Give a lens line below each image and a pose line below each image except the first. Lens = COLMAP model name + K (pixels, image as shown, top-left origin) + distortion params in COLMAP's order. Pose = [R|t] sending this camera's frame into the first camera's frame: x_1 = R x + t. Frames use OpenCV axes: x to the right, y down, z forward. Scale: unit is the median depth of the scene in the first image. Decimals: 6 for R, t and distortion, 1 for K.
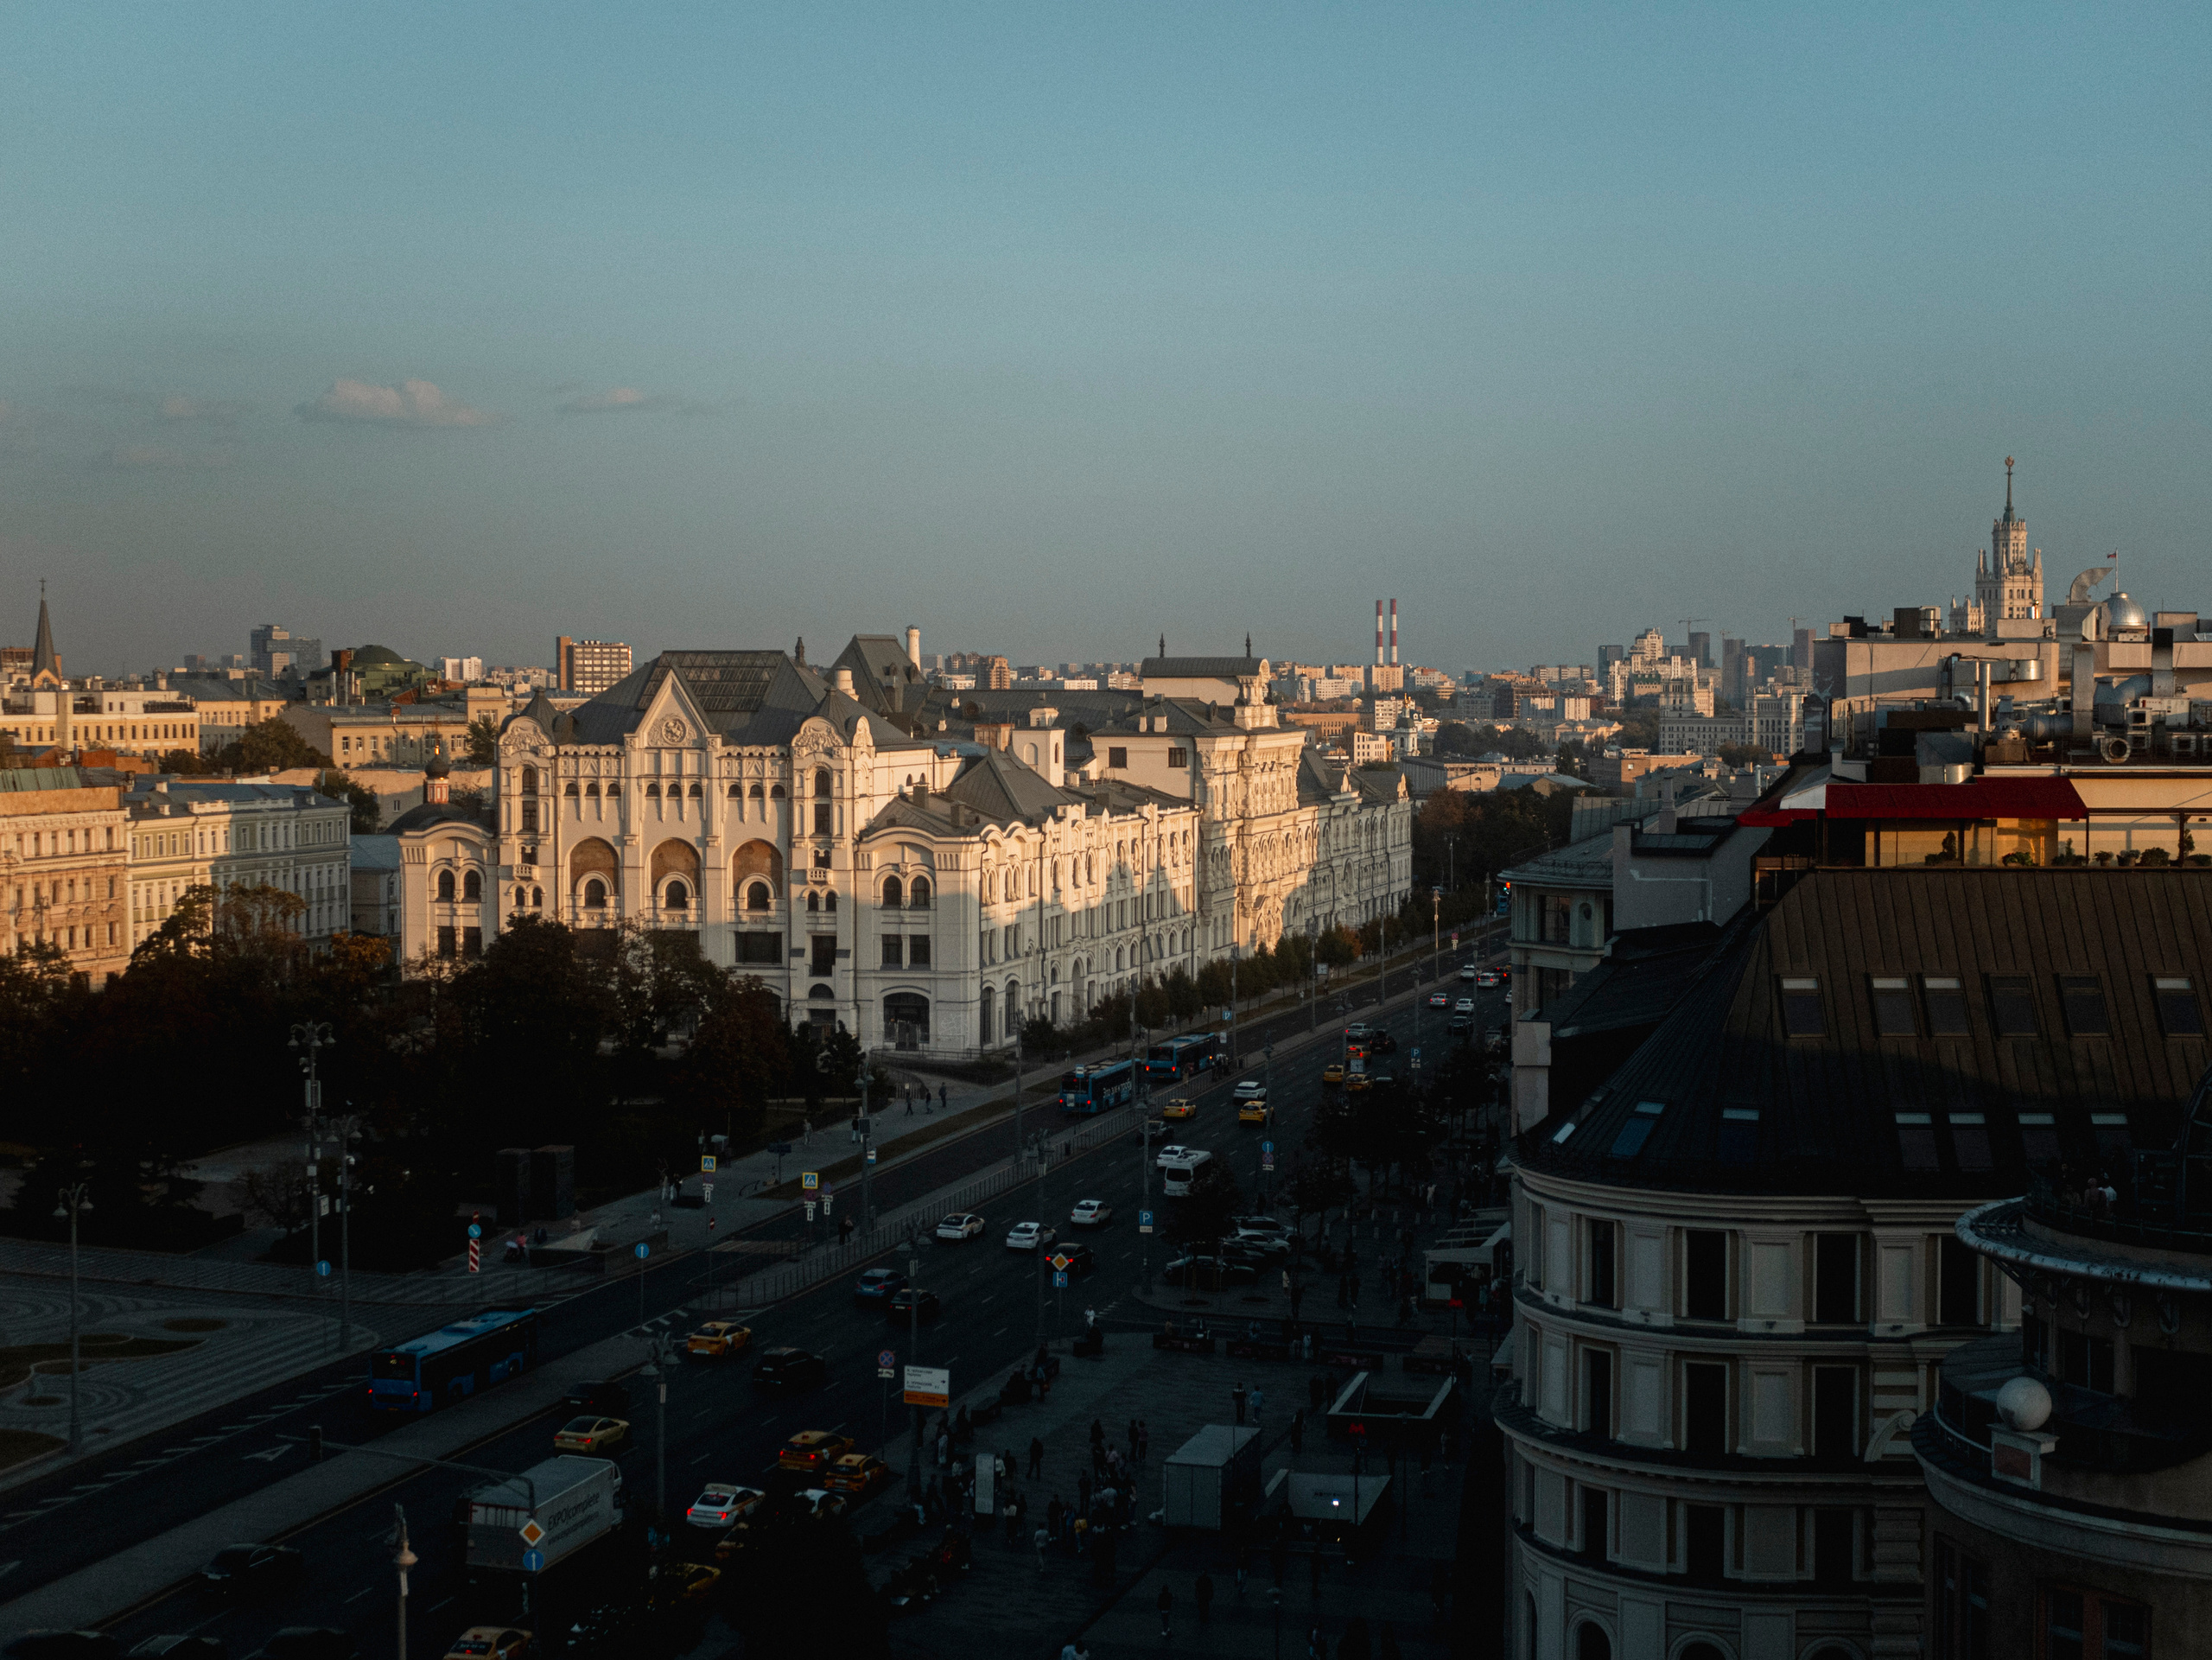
lens RADIAL K [[3362.9, 0, 1106.0], [0, 3362.9, 830.0], [0, 0, 1]] dist [-0.005398, 0.058588]
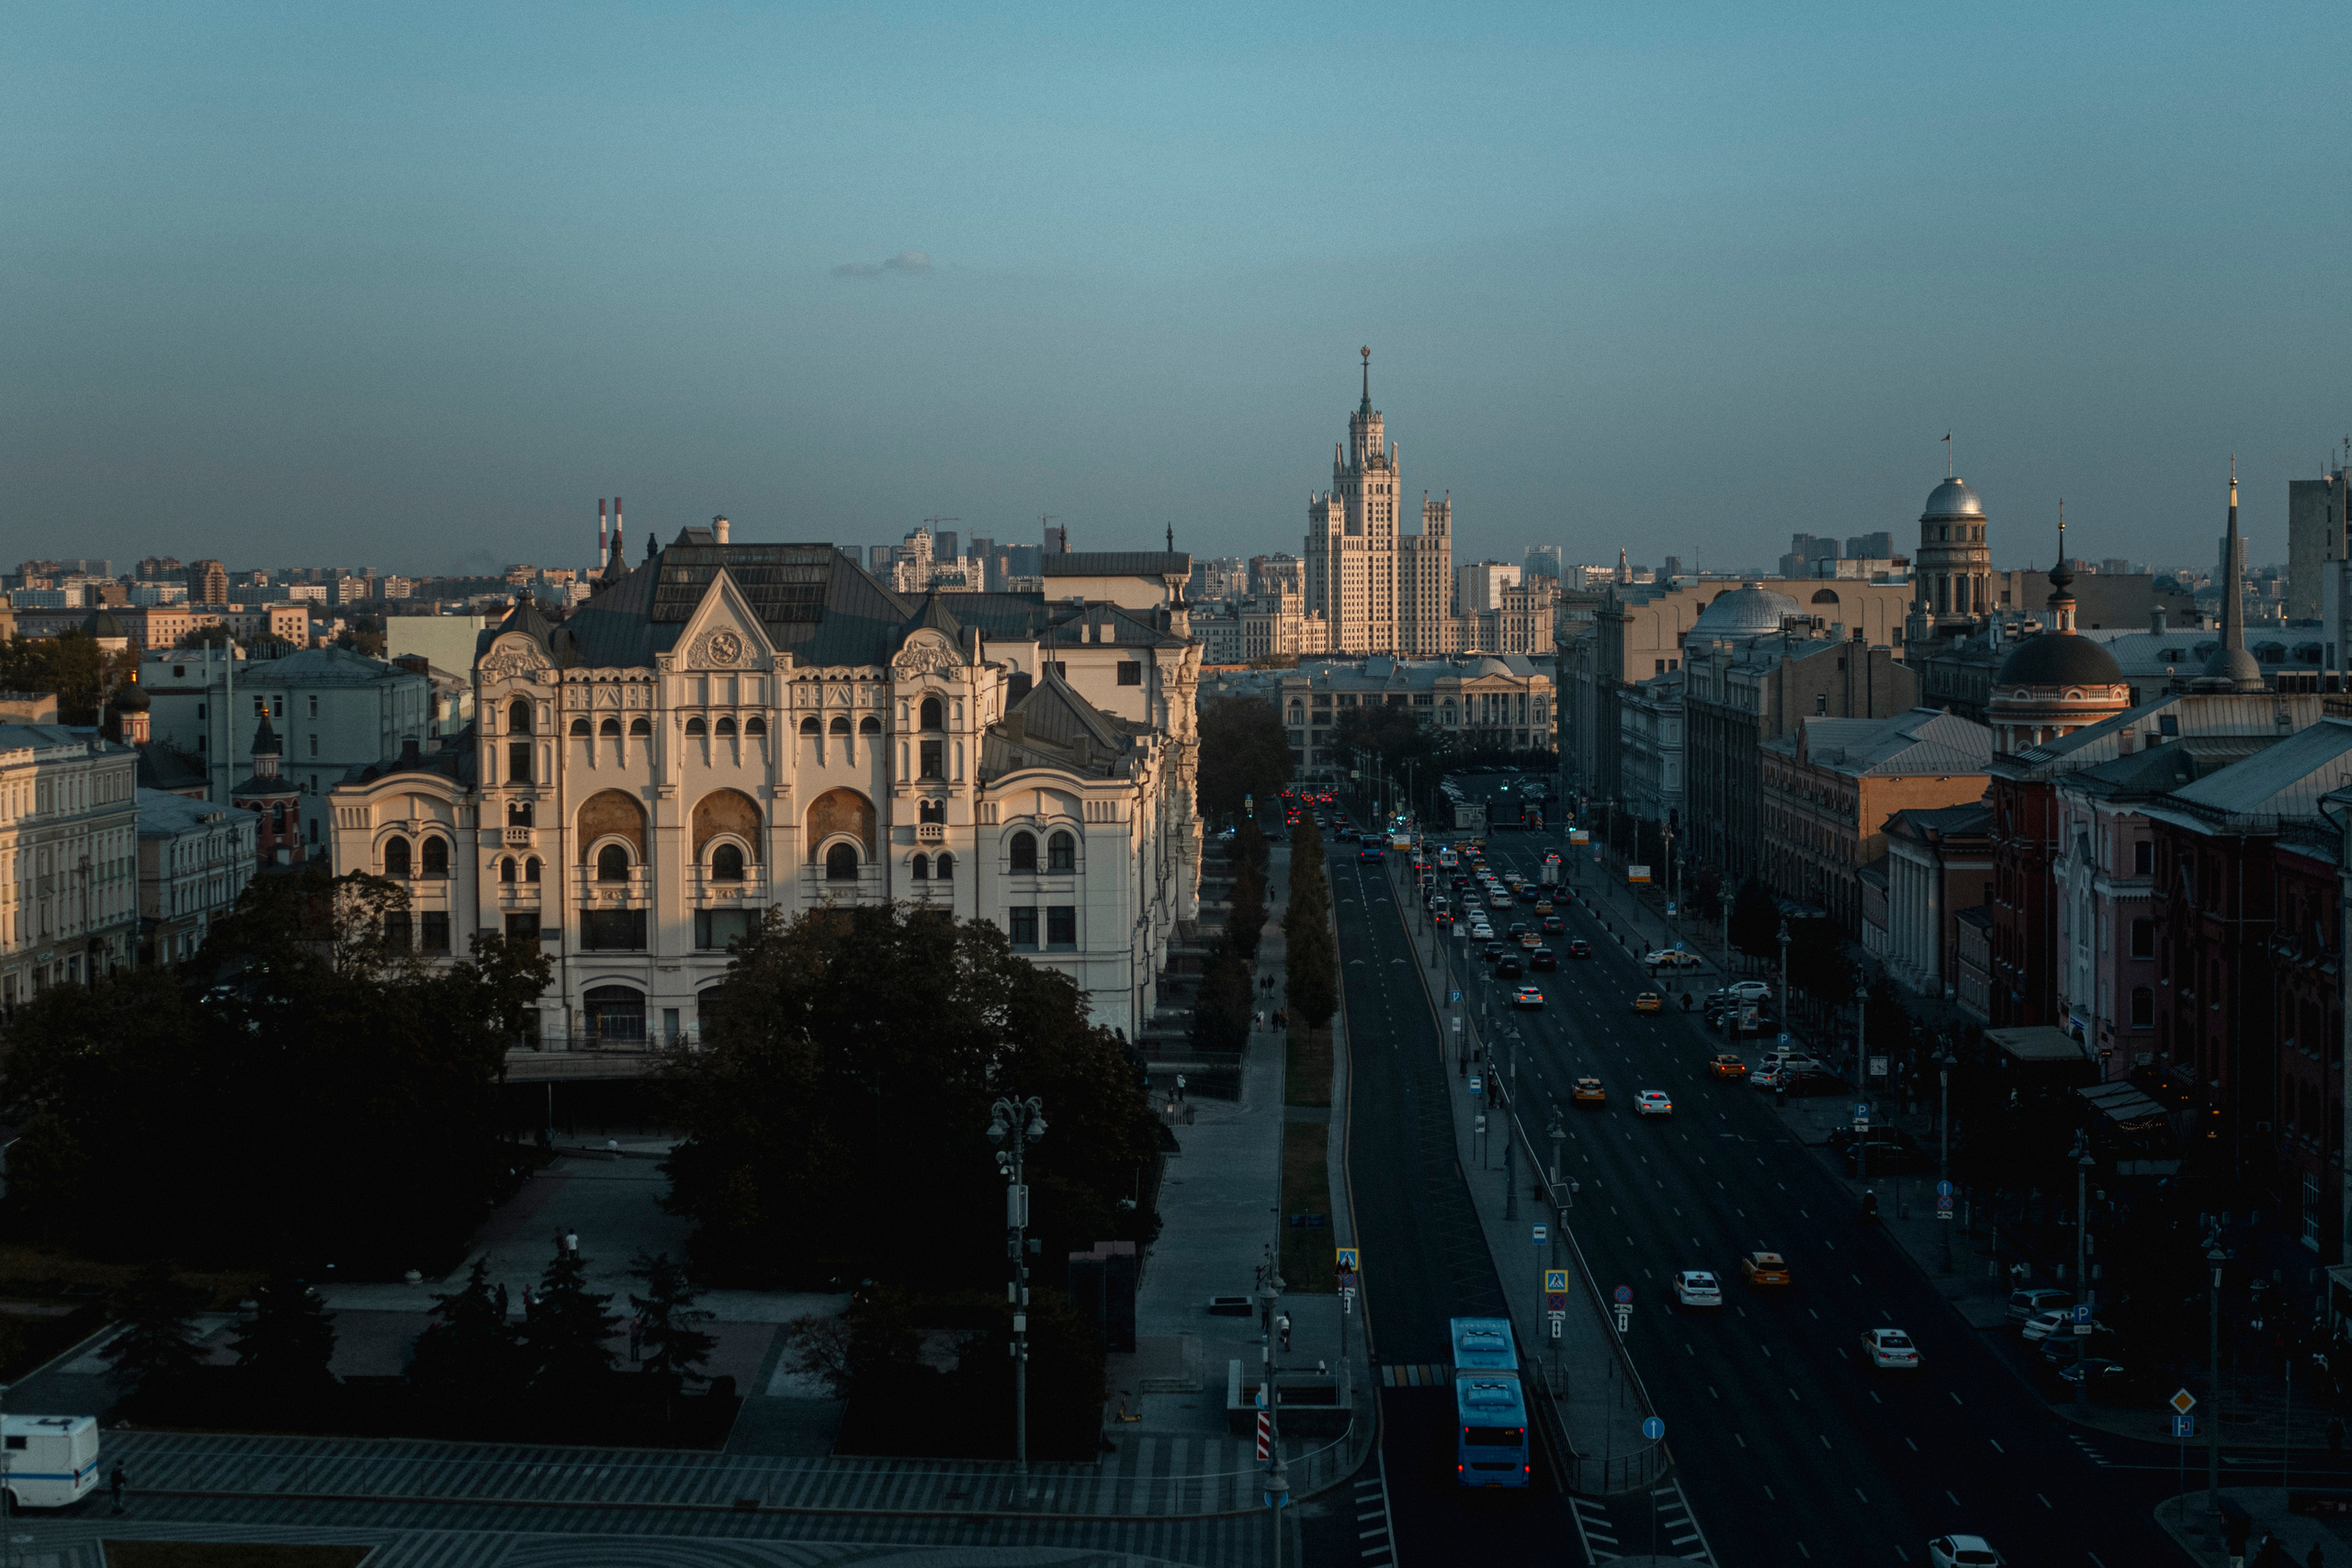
lens RADIAL K [[3551.4, 0, 1176.0], [0, 3551.4, 784.0], [0, 0, 1]] dist [0.013574, -0.043576]
pose [[0.970243, -0.020912, 0.241229, -0.223567], [0.018058, 0.999738, 0.014038, -0.008069], [-0.241460, -0.009265, 0.970367, 0.191649]]
